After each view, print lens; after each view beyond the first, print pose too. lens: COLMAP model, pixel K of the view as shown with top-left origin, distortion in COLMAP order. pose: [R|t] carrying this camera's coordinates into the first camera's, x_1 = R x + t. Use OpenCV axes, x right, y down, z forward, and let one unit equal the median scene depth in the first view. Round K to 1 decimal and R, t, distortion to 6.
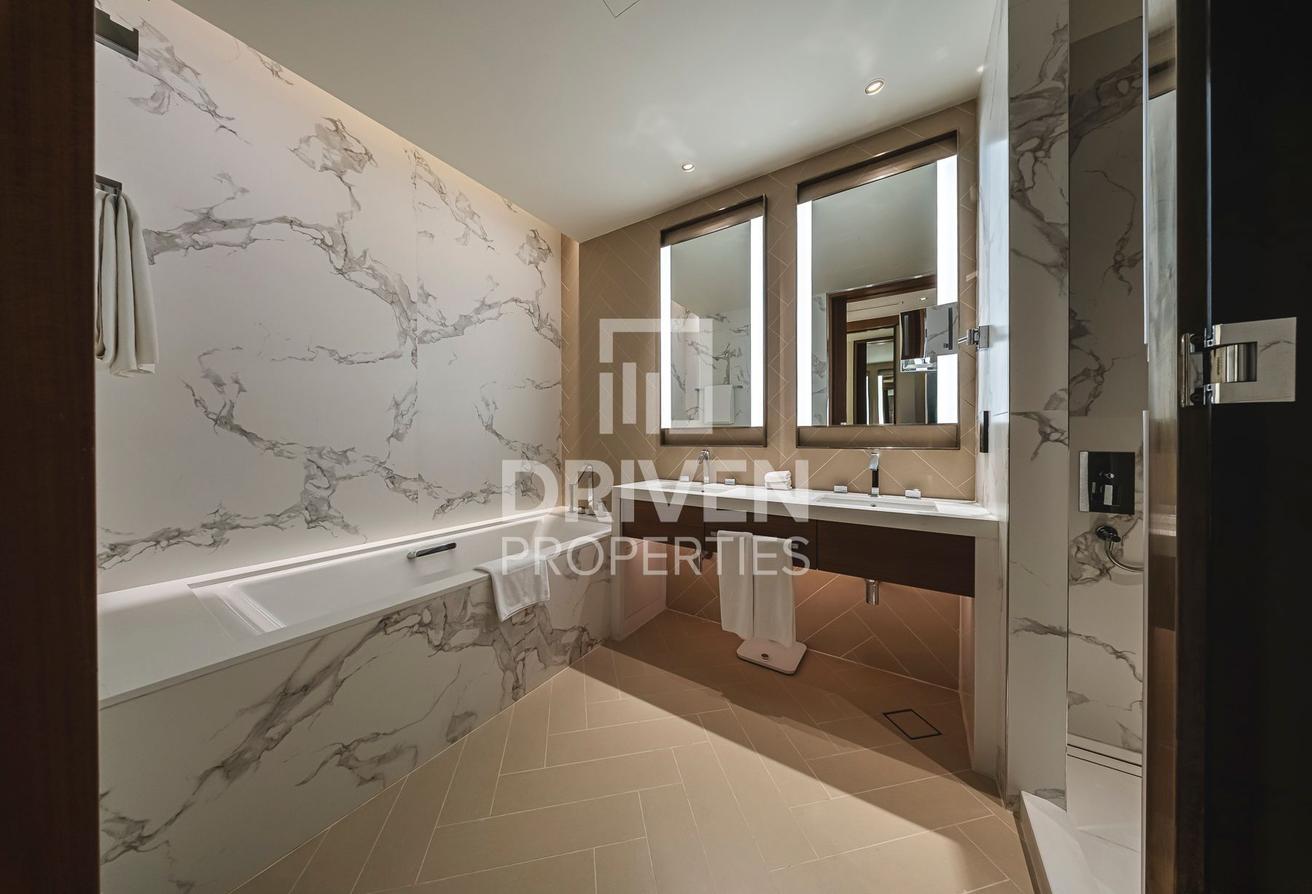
lens RADIAL K [[387.1, 0, 651.4], [0, 387.1, 445.9], [0, 0, 1]] dist [-0.002413, -0.000701]
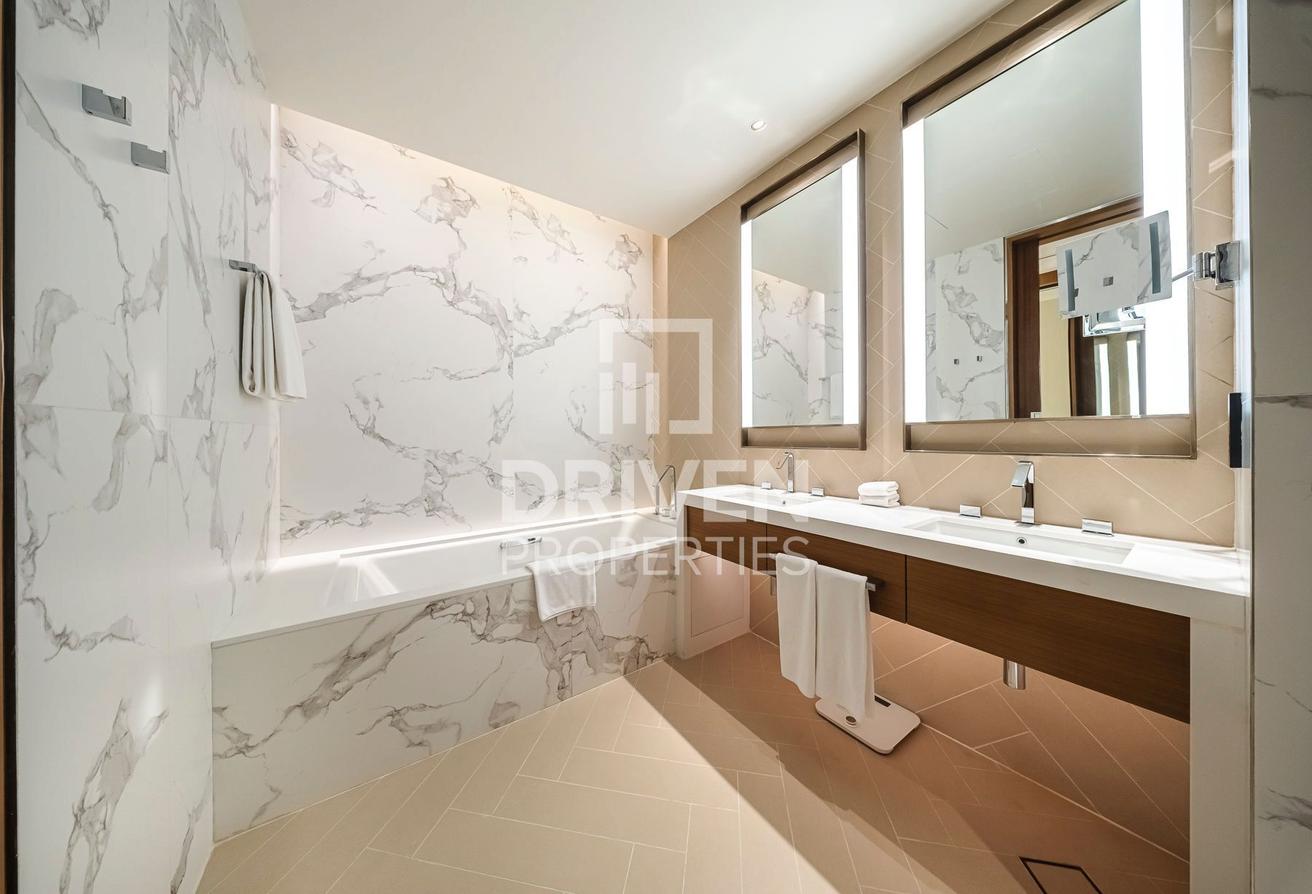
lens RADIAL K [[387.1, 0, 651.8], [0, 387.1, 440.1], [0, 0, 1]] dist [-0.002413, -0.000701]
pose [[0.924884, -0.006496, -0.380194, 0.230401], [0.005241, 0.999977, -0.004334, -0.018481], [0.380213, 0.002015, 0.924897, 0.131030]]
